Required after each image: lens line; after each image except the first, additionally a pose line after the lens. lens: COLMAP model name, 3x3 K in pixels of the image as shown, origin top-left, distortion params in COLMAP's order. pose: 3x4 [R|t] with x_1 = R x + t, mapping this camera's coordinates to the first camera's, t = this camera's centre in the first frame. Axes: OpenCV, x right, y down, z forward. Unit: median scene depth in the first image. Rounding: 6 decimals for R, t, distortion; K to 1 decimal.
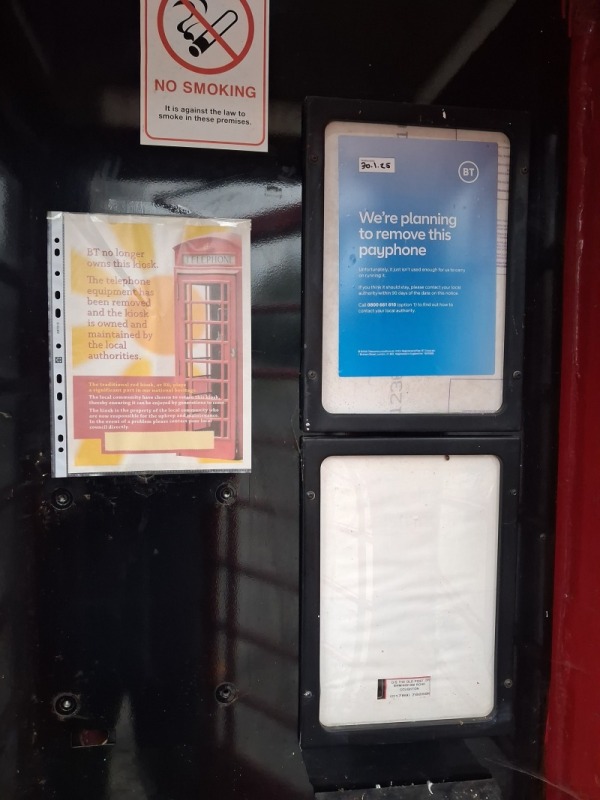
lens RADIAL K [[632.9, 0, 301.0], [0, 632.9, 405.2], [0, 0, 1]] dist [0.058460, -0.069738]
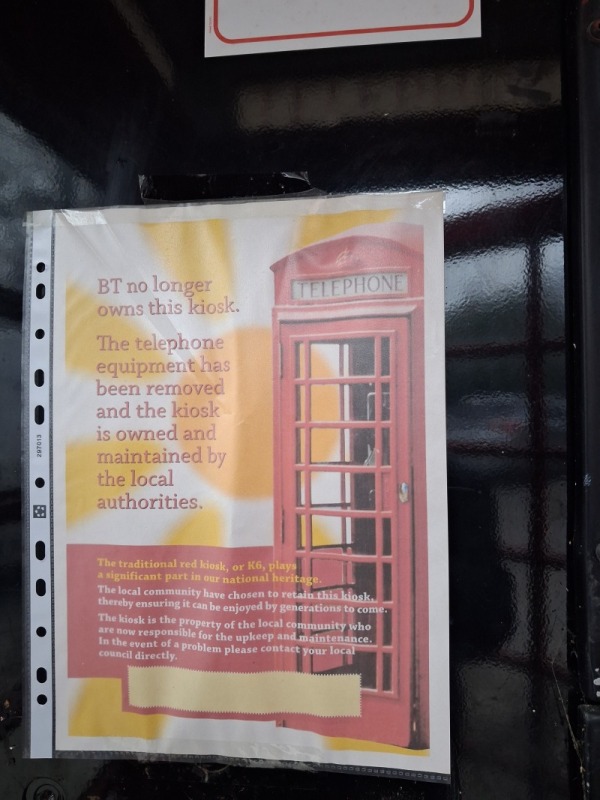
lens RADIAL K [[632.9, 0, 300.0], [0, 632.9, 401.7], [0, 0, 1]] dist [0.058460, -0.069738]
pose [[0.954201, -0.015954, -0.298742, -0.043283], [-0.004449, 0.997710, -0.067491, -0.114321], [0.299135, 0.065729, 0.951944, 0.554978]]
